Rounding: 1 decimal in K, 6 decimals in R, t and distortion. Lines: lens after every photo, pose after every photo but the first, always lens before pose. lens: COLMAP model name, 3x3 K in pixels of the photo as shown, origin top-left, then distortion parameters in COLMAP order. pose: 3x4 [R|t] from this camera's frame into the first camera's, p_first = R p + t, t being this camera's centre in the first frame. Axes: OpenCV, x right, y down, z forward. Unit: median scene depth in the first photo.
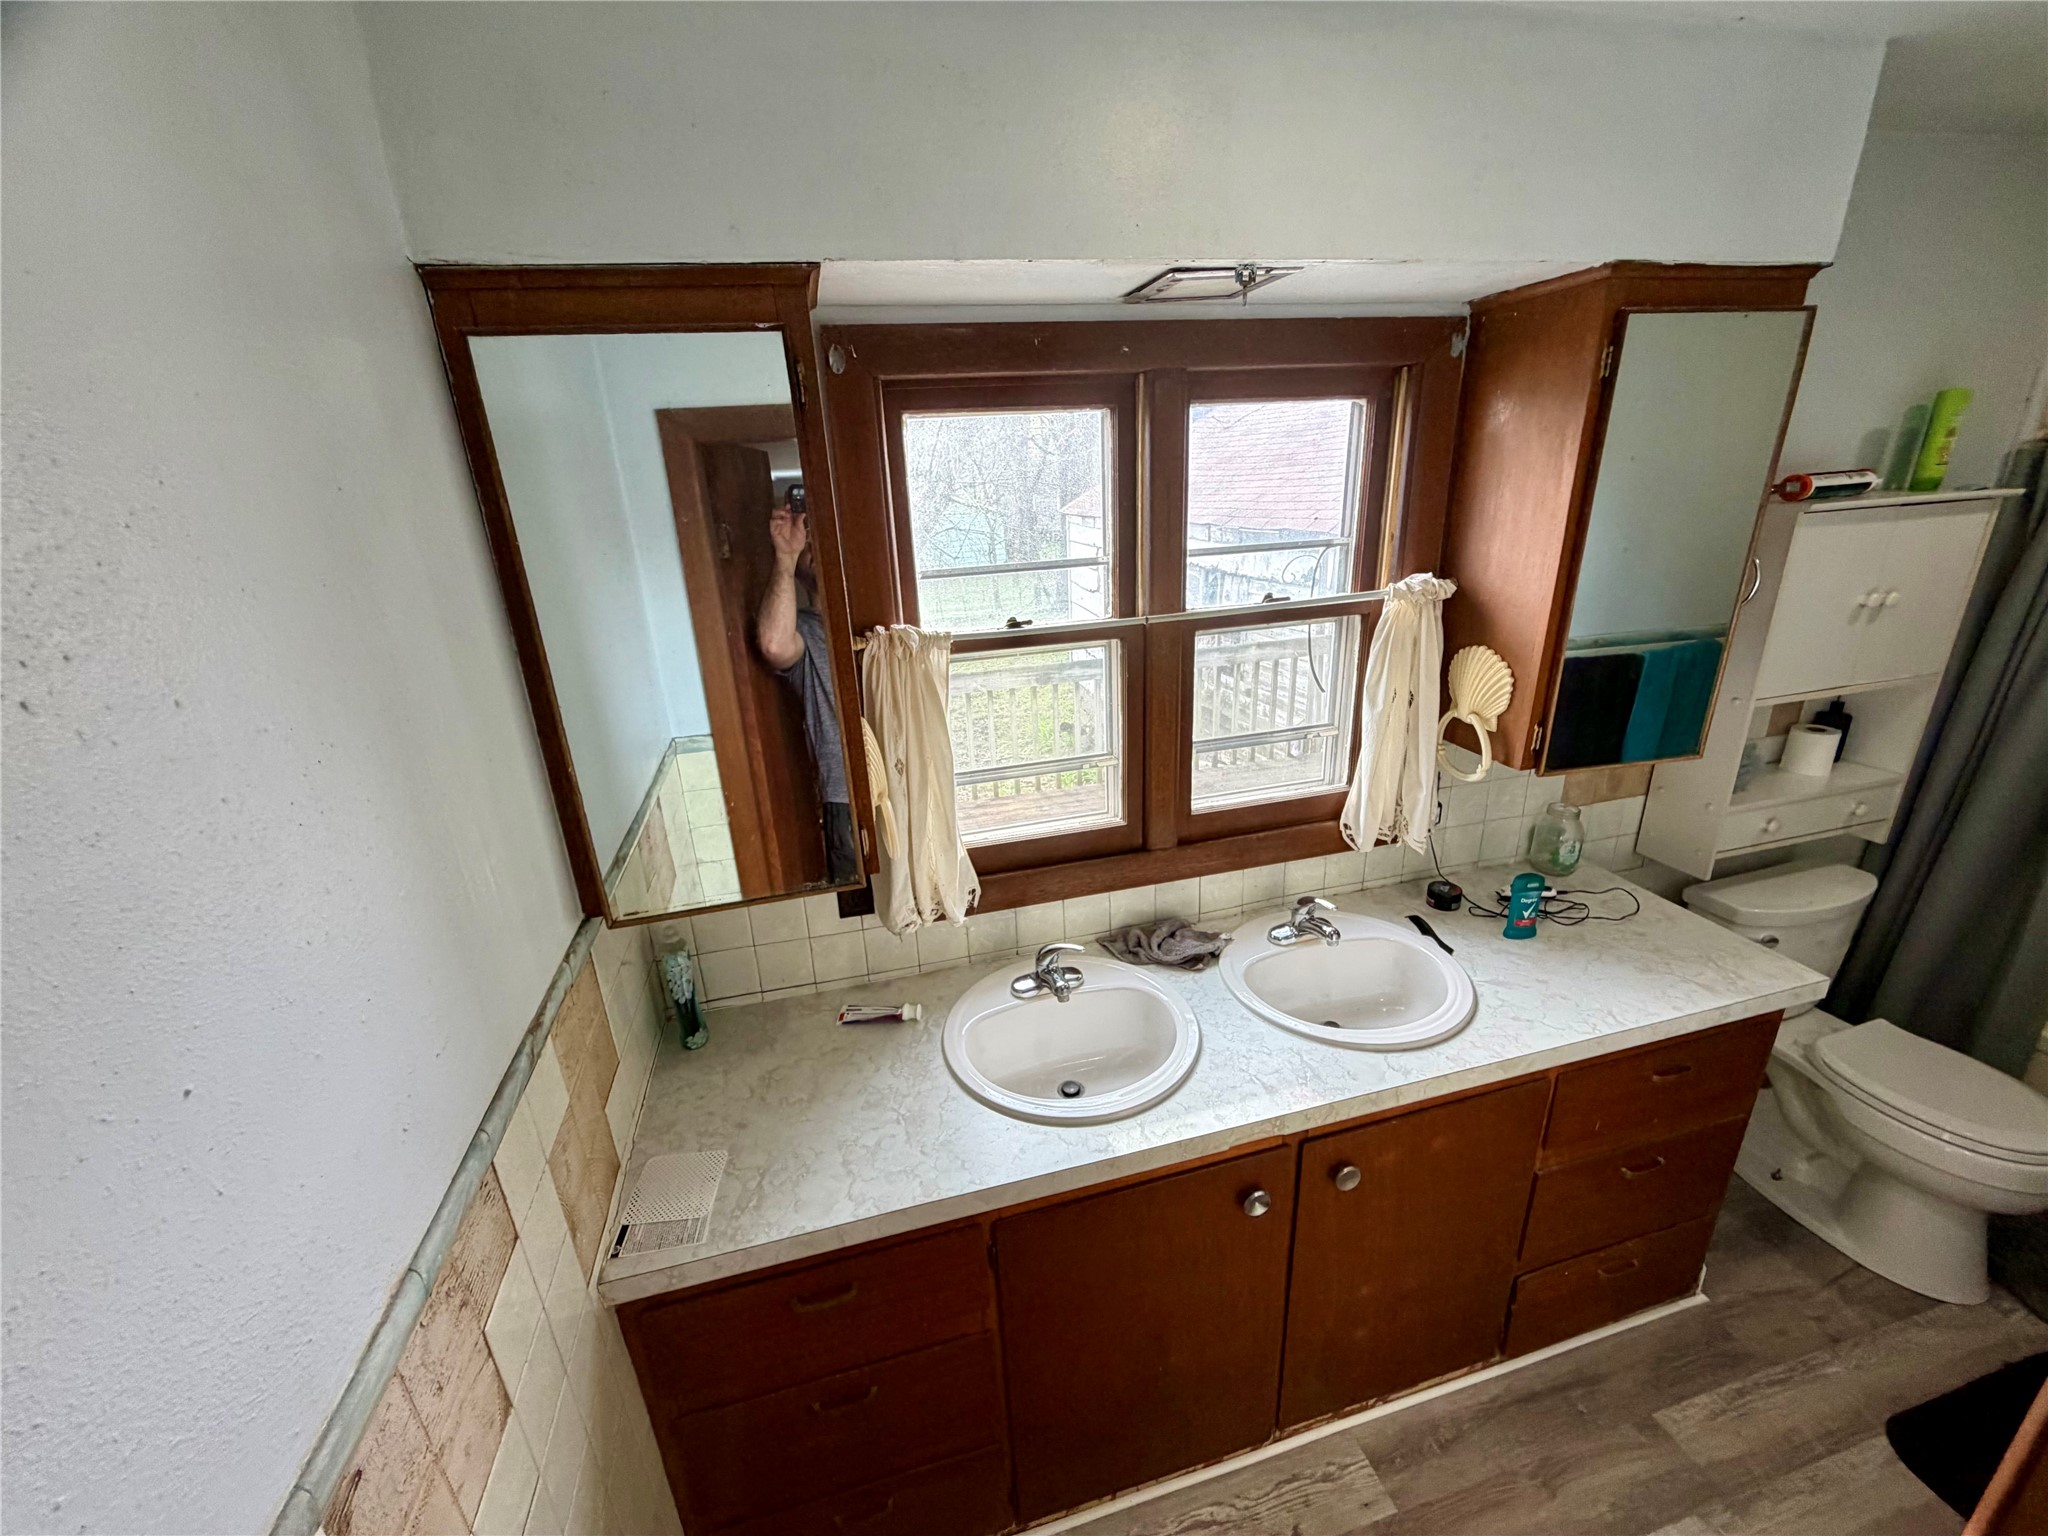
lens RADIAL K [[820.6, 0, 1019.3], [0, 820.6, 770.1], [0, 0, 1]] dist [0.000643, 0.000042]
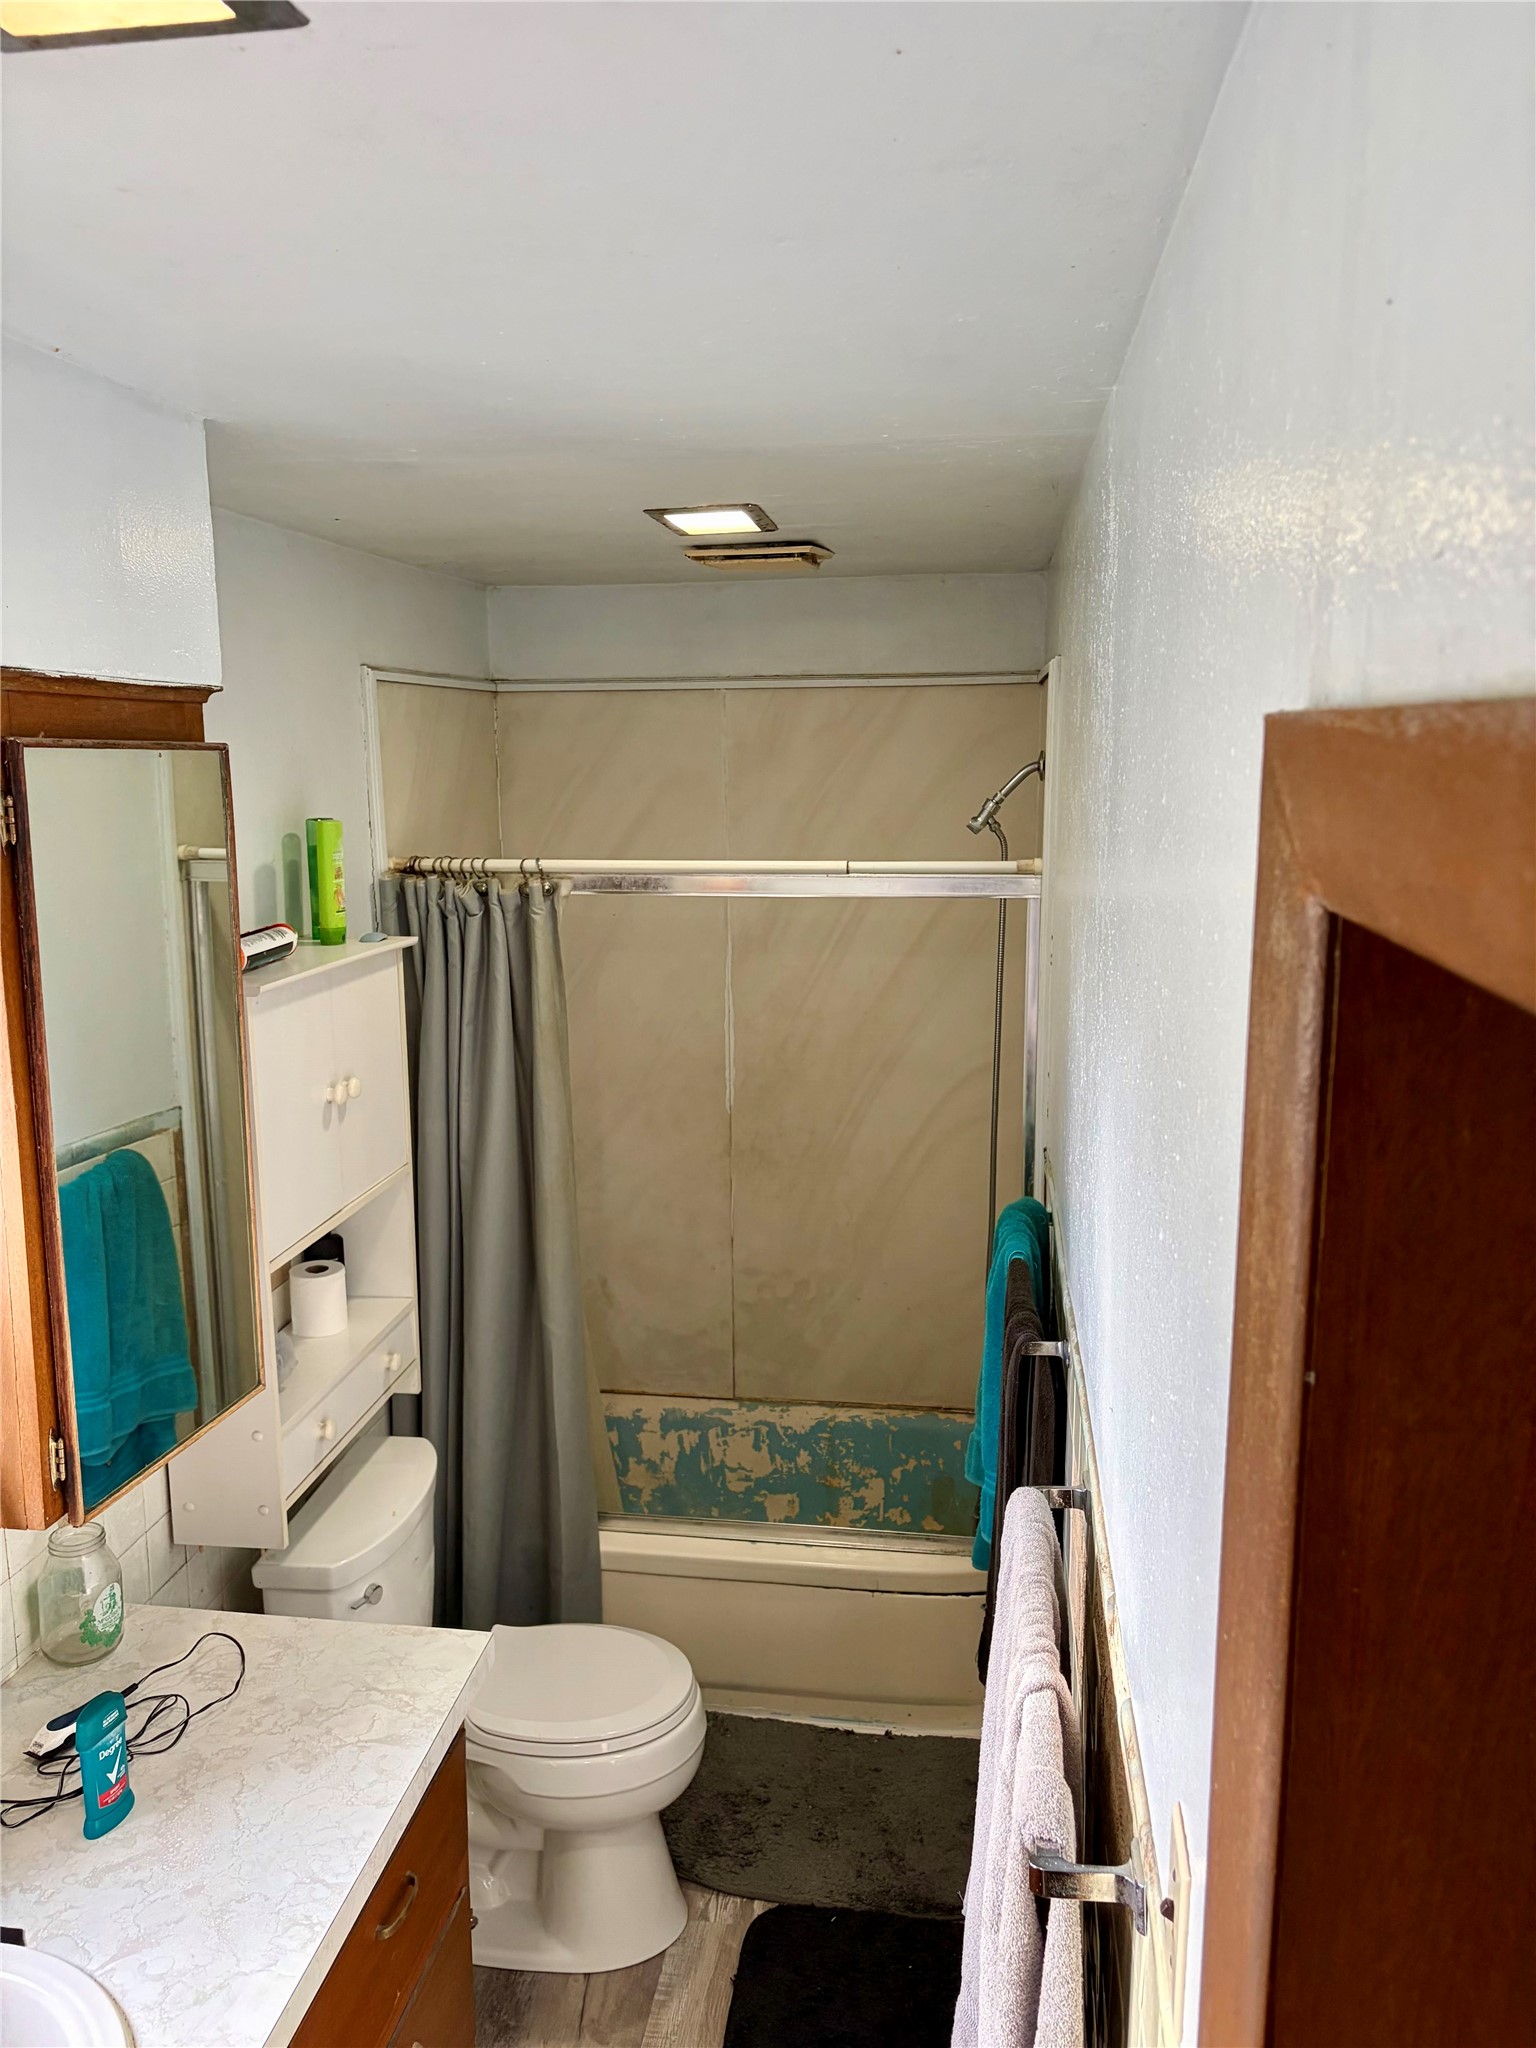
lens RADIAL K [[1549.9, 0, 766.3], [0, 1549.9, 1026.1], [0, 0, 1]] dist [0.024362, -0.024142]
pose [[0.381565, -0.112086, 0.917521, -0.079415], [0.296502, 0.955009, -0.006639, -0.142215], [-0.875497, 0.274580, 0.397632, 0.098196]]
